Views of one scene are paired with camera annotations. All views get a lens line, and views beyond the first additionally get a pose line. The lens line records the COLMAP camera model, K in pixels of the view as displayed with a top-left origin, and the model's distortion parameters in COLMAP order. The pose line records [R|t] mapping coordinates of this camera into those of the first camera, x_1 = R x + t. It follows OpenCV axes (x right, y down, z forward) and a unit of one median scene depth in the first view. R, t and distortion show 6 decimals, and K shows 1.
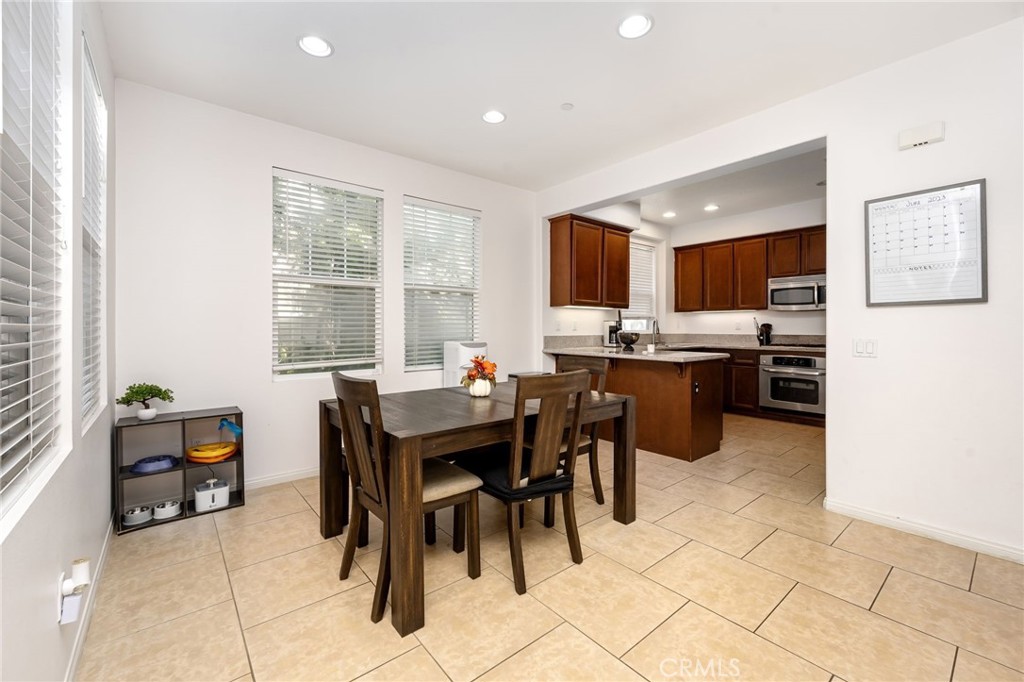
lens RADIAL K [[425.9, 0, 513.3], [0, 425.9, 334.3], [0, 0, 1]] dist [-0.004479, -0.000522]
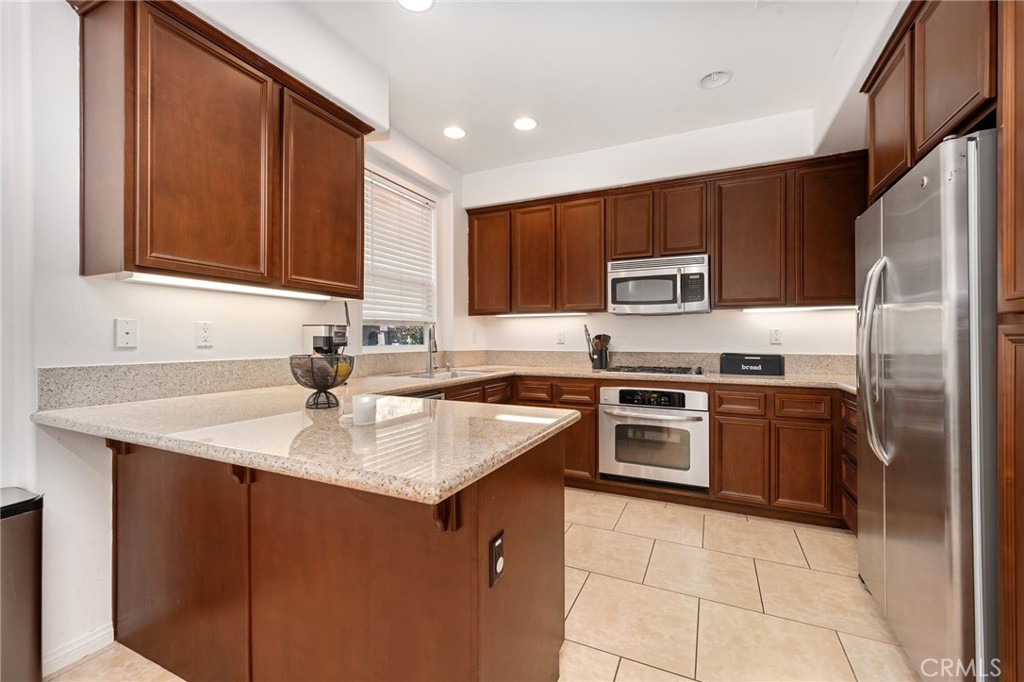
lens RADIAL K [[425.9, 0, 513.3], [0, 425.9, 334.3], [0, 0, 1]] dist [-0.004479, -0.000522]
pose [[0.909710, 0.007222, 0.415182, 0.217772], [0.004462, 0.999621, -0.027163, -0.008919], [-0.415221, 0.026563, 0.909333, 0.495353]]
